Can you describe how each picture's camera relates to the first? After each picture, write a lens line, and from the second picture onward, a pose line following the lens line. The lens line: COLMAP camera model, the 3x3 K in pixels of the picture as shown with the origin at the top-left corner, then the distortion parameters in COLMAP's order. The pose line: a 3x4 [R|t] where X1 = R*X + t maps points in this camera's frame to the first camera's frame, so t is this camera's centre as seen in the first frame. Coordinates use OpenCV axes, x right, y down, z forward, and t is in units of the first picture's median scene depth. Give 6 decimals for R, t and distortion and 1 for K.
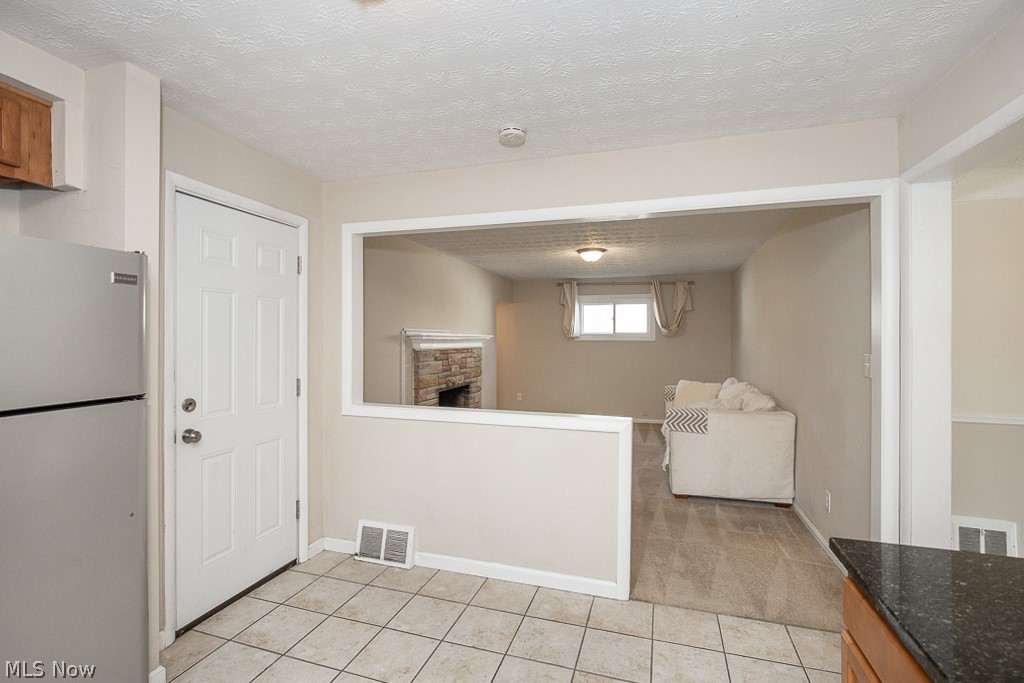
lens RADIAL K [[472.6, 0, 512.0], [0, 472.6, 341.5], [0, 0, 1]] dist [-0.001938, 0.000071]
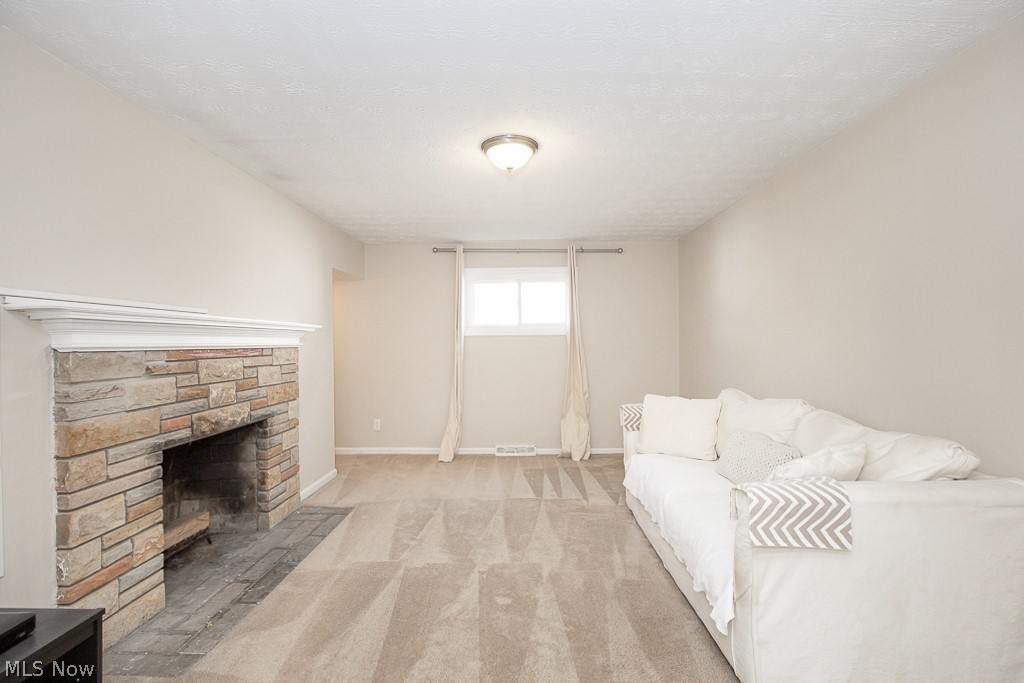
lens RADIAL K [[472.6, 0, 512.0], [0, 472.6, 341.5], [0, 0, 1]] dist [-0.001938, 0.000071]
pose [[0.962652, -0.013123, 0.270423, 0.030161], [0.015402, 0.999861, -0.006309, 0.015698], [-0.270303, 0.010239, 0.962721, 0.477427]]
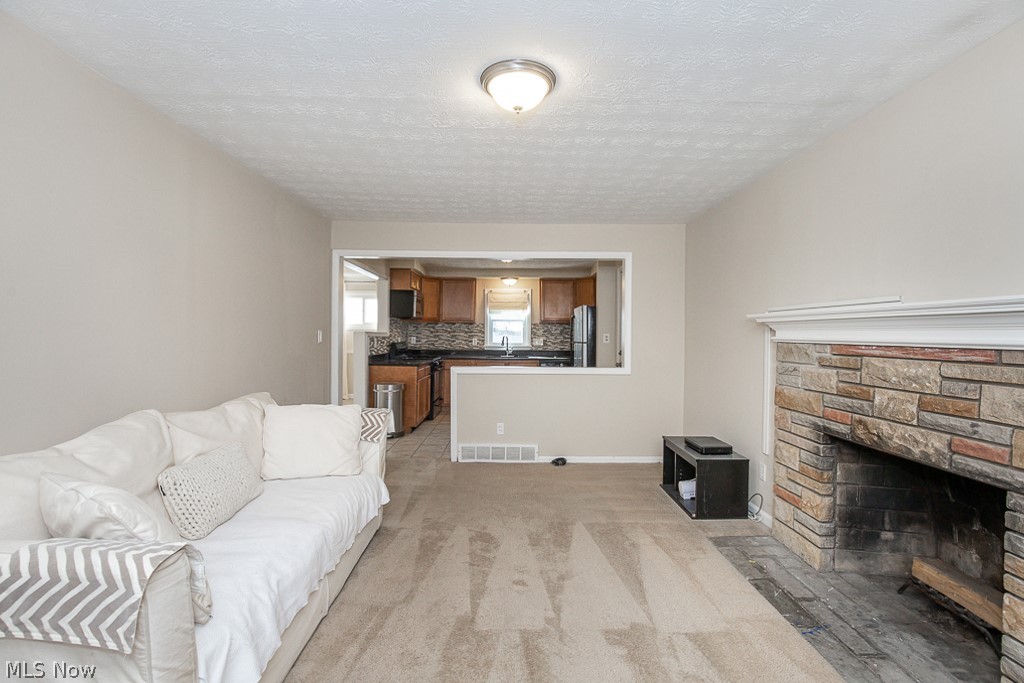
lens RADIAL K [[472.6, 0, 512.0], [0, 472.6, 341.5], [0, 0, 1]] dist [-0.001938, 0.000071]
pose [[-0.951146, -0.007122, -0.308659, 0.268062], [-0.014727, 0.999642, 0.022316, 0.008419], [0.308390, 0.025772, -0.950911, 1.262807]]
